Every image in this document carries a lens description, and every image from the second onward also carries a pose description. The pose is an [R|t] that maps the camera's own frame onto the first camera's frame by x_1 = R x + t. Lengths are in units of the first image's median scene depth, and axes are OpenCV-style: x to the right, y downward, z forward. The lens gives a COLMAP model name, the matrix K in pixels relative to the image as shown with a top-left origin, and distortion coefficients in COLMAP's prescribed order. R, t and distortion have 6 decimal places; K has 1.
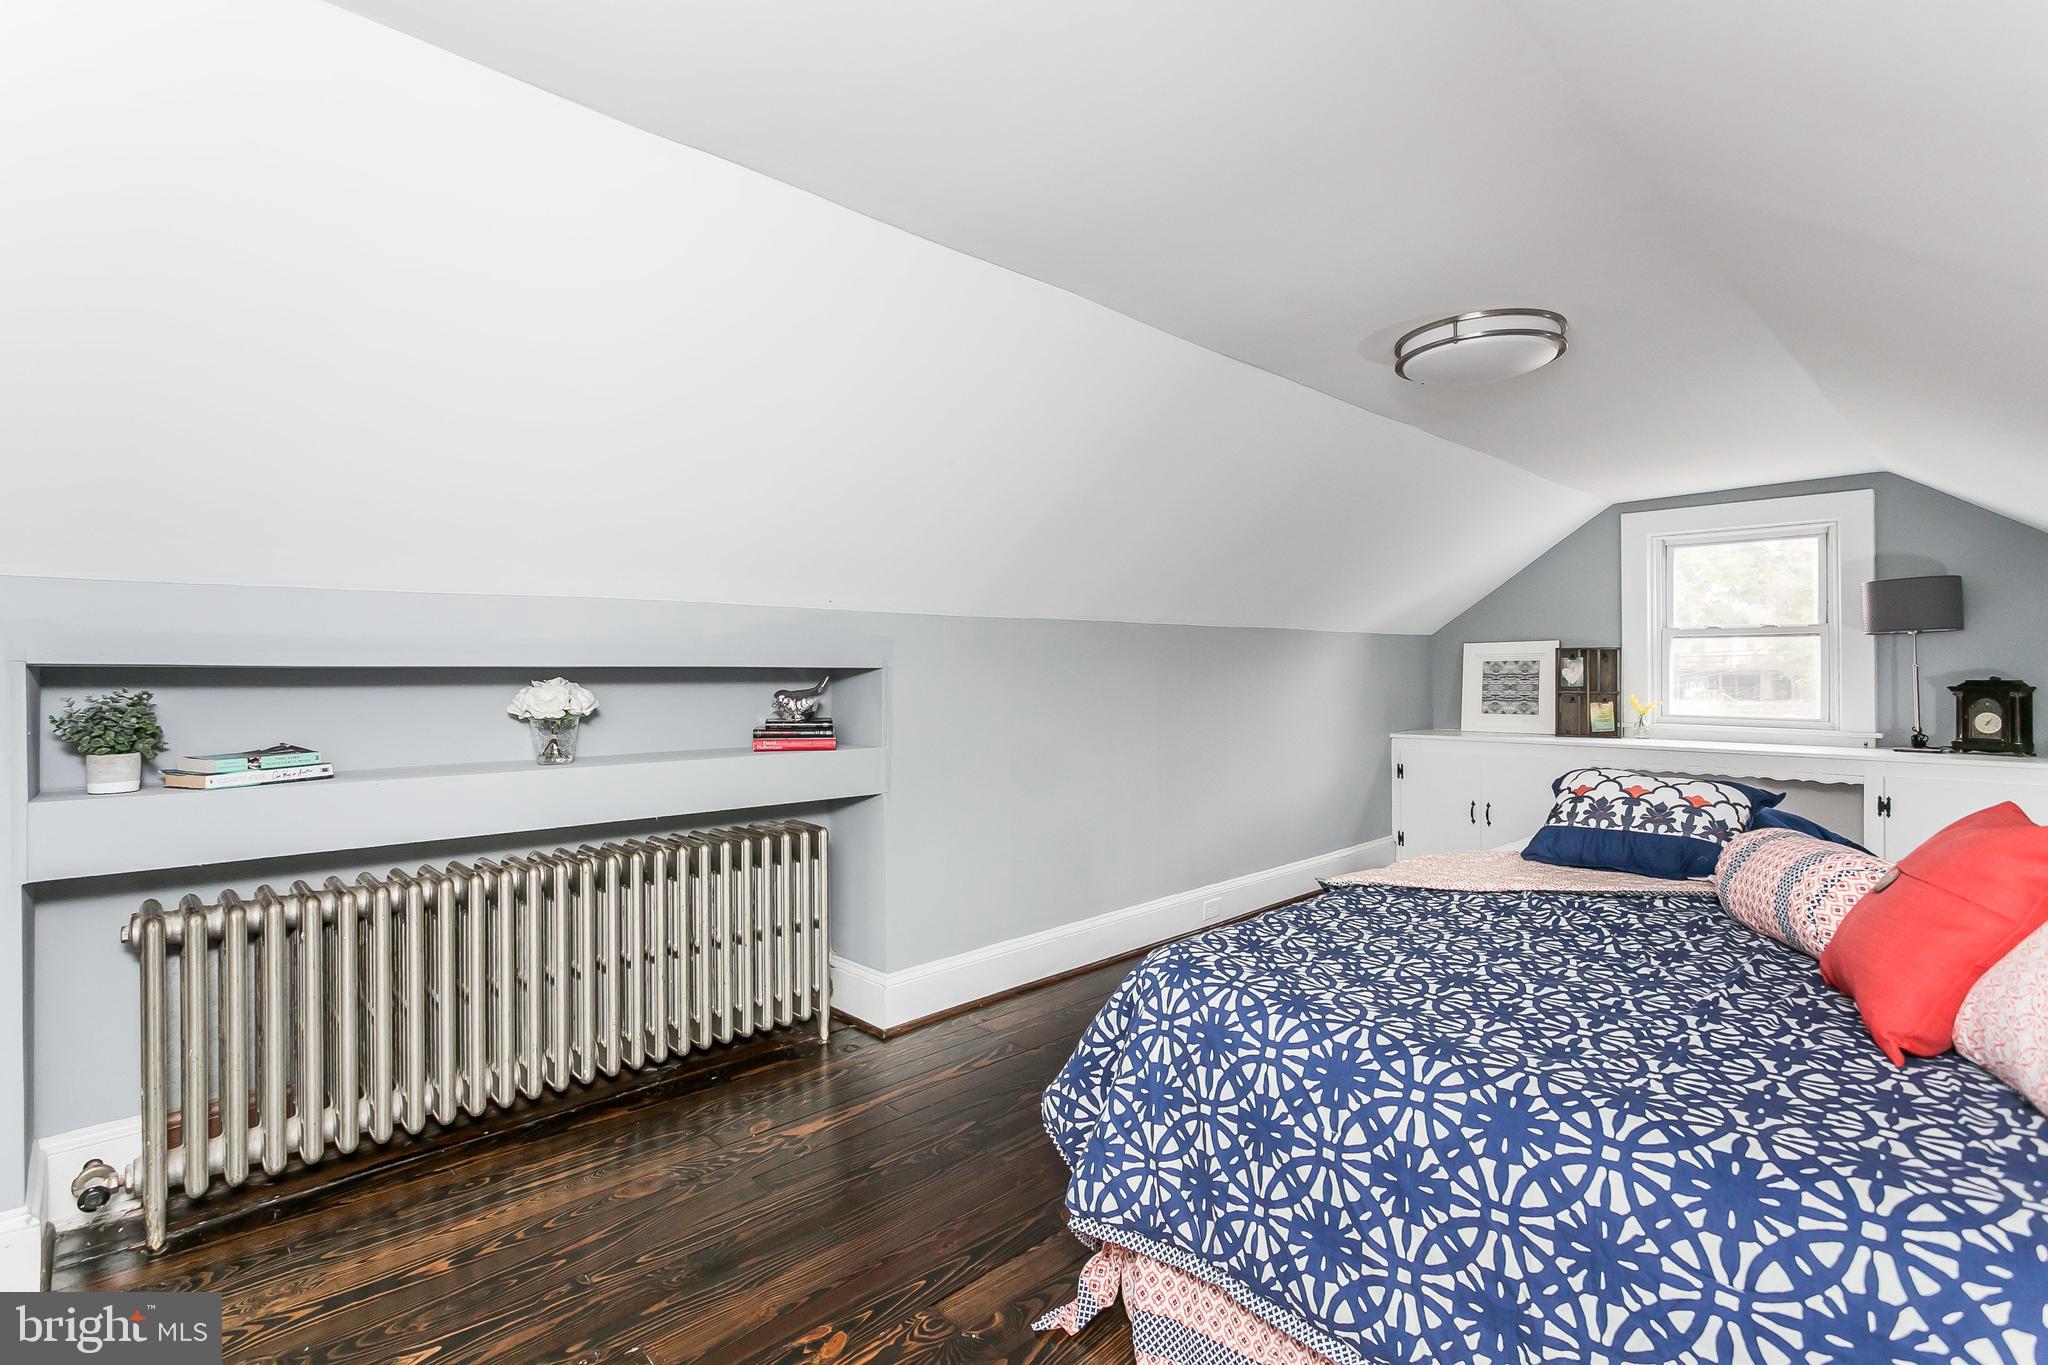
lens RADIAL K [[970.8, 0, 1011.5], [0, 970.8, 666.9], [0, 0, 1]] dist [0.001254, -0.000146]
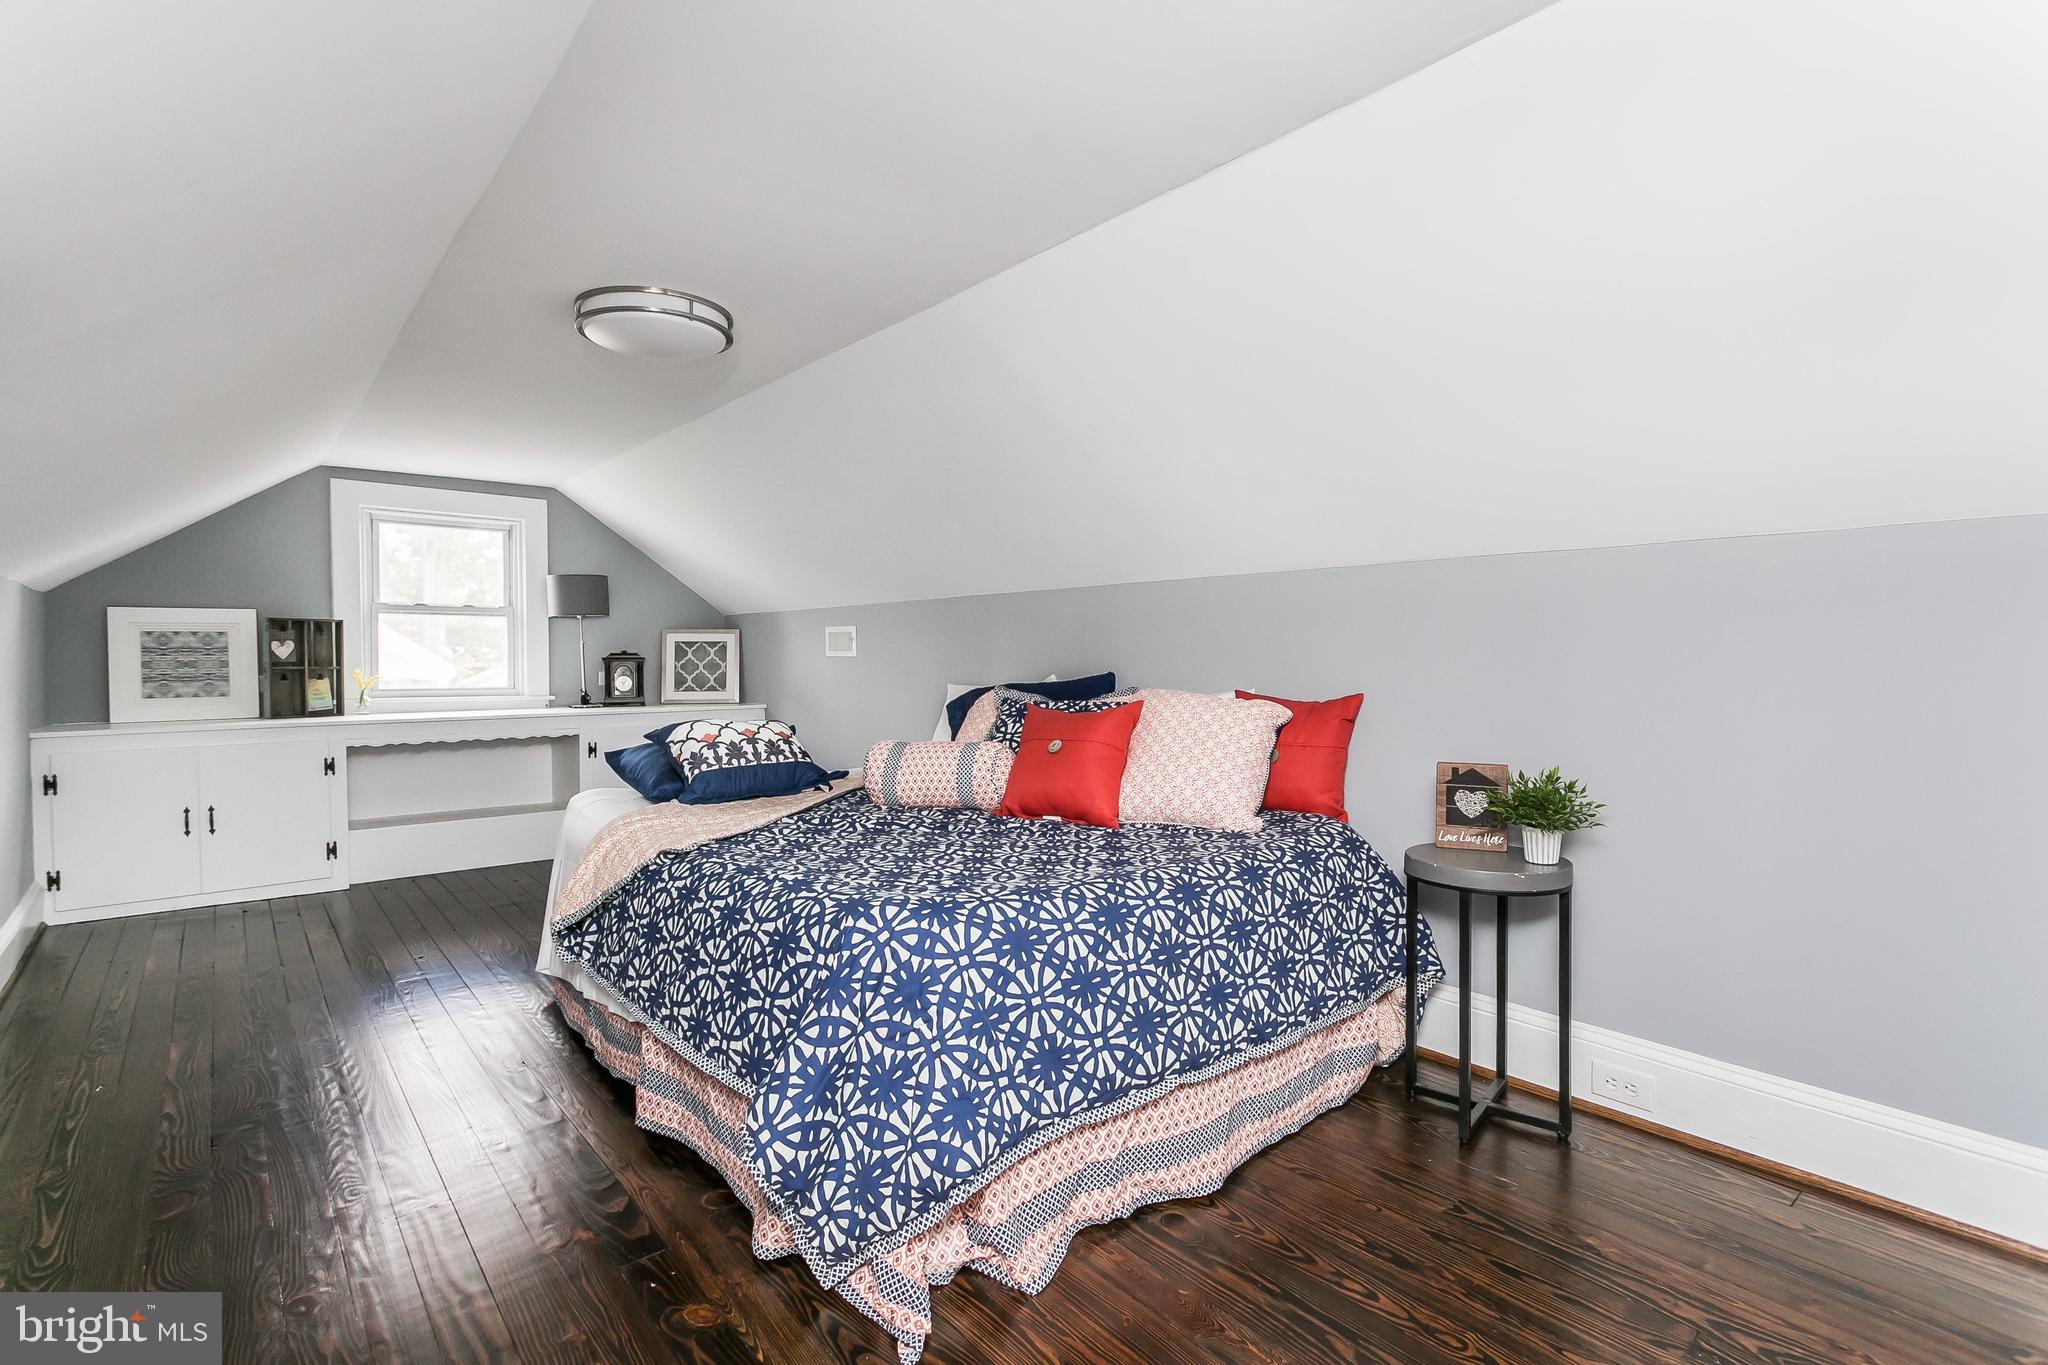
lens RADIAL K [[942.5, 0, 1025.1], [0, 942.5, 713.3], [0, 0, 1]] dist [0.000127, -0.000029]
pose [[0.029446, -0.058910, 0.997829, -0.279873], [-0.002816, 0.998253, 0.059018, 0.015054], [-0.999562, -0.004548, 0.029229, 0.306180]]
